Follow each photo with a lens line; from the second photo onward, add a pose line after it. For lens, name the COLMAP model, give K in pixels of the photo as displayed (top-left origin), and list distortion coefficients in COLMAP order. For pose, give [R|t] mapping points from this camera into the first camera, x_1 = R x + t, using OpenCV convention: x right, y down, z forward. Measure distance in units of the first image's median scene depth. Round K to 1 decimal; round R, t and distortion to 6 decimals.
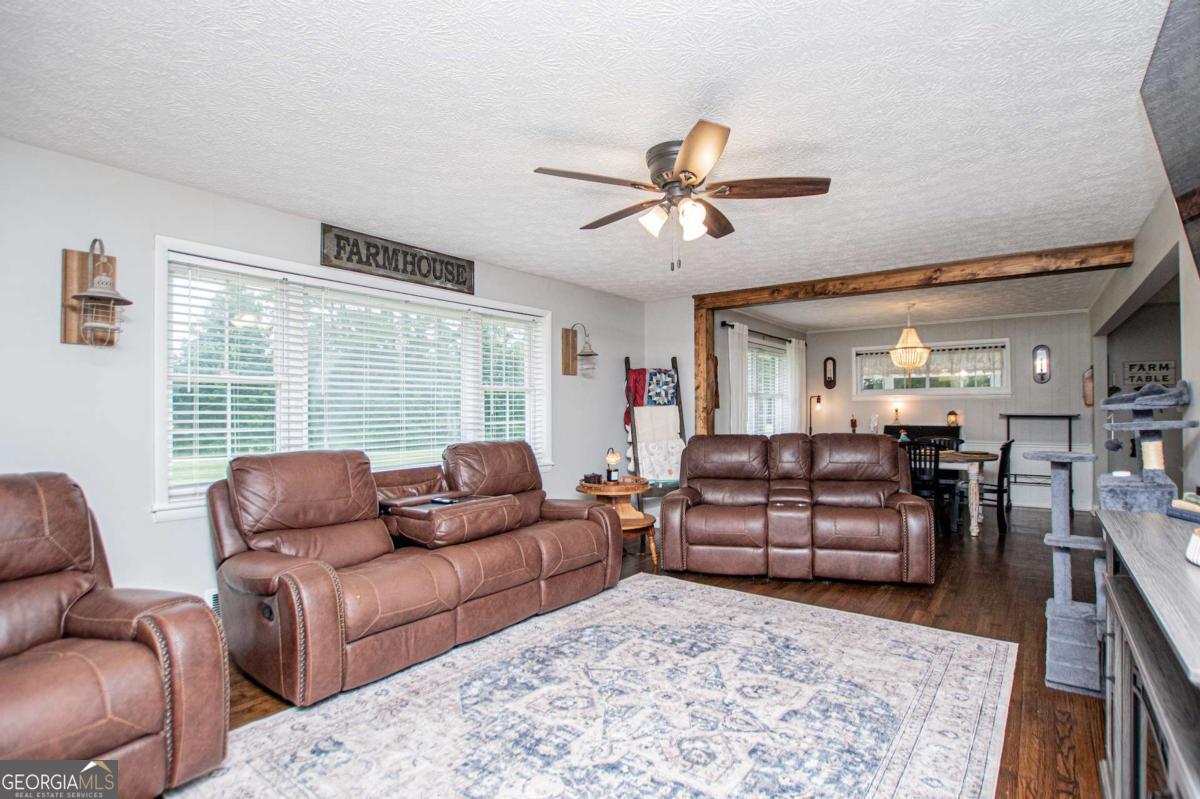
lens RADIAL K [[603.4, 0, 600.0], [0, 603.4, 399.5], [0, 0, 1]] dist [-0.021308, 0.000074]
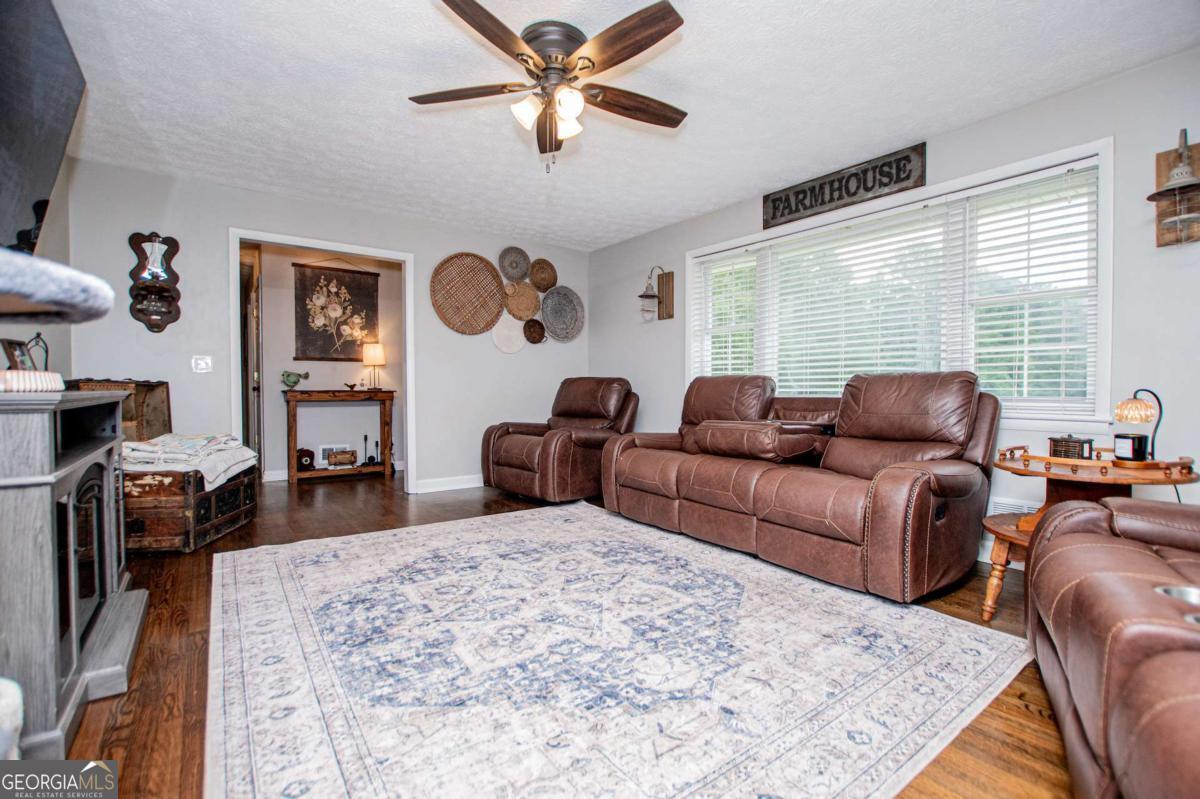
lens RADIAL K [[517.4, 0, 610.9], [0, 517.4, 401.4], [0, 0, 1]] dist [-0.027893, 0.000080]
pose [[-0.264730, 0.031735, -0.963800, 0.799022], [0.011366, 0.999492, 0.029788, 0.119248], [0.964256, -0.003068, -0.264956, 1.162990]]
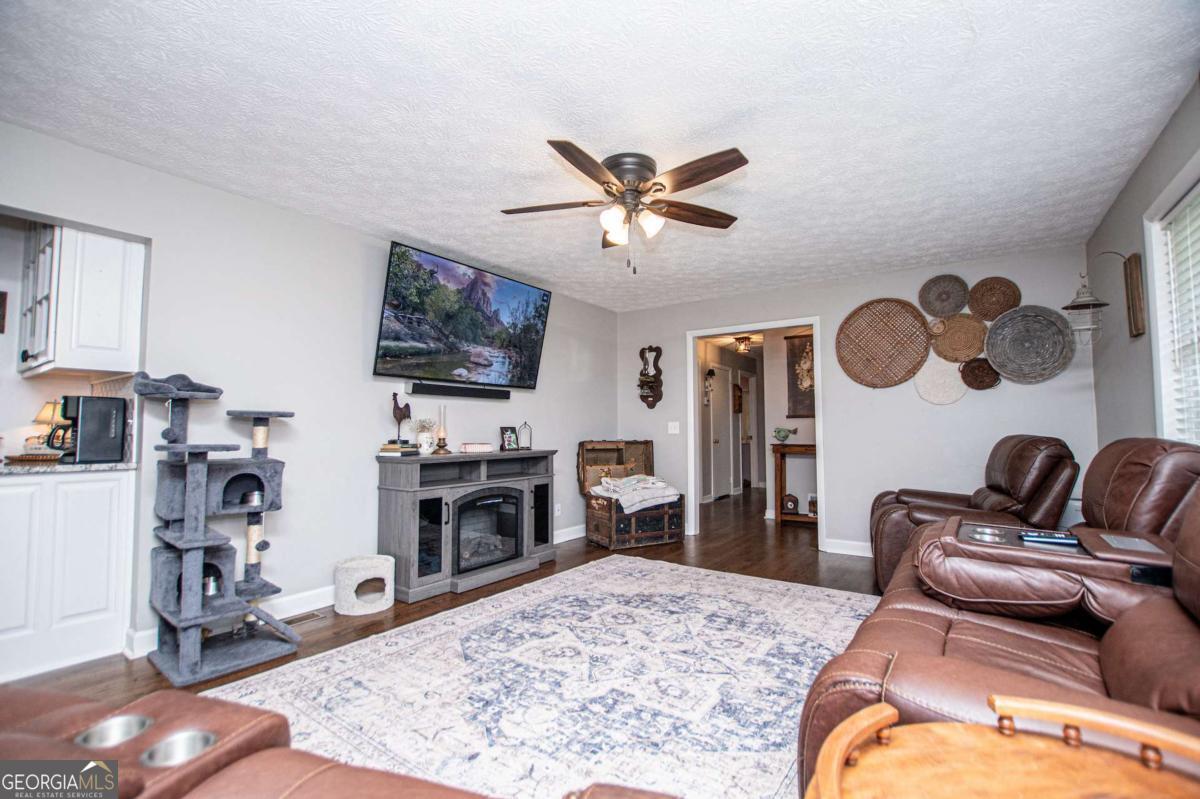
lens RADIAL K [[517.4, 0, 610.9], [0, 517.4, 401.4], [0, 0, 1]] dist [-0.027893, 0.000080]
pose [[-0.997497, 0.006692, -0.070394, 0.206261], [0.011611, 0.997500, -0.069703, 0.084904], [0.069751, -0.070345, -0.995081, 1.720309]]
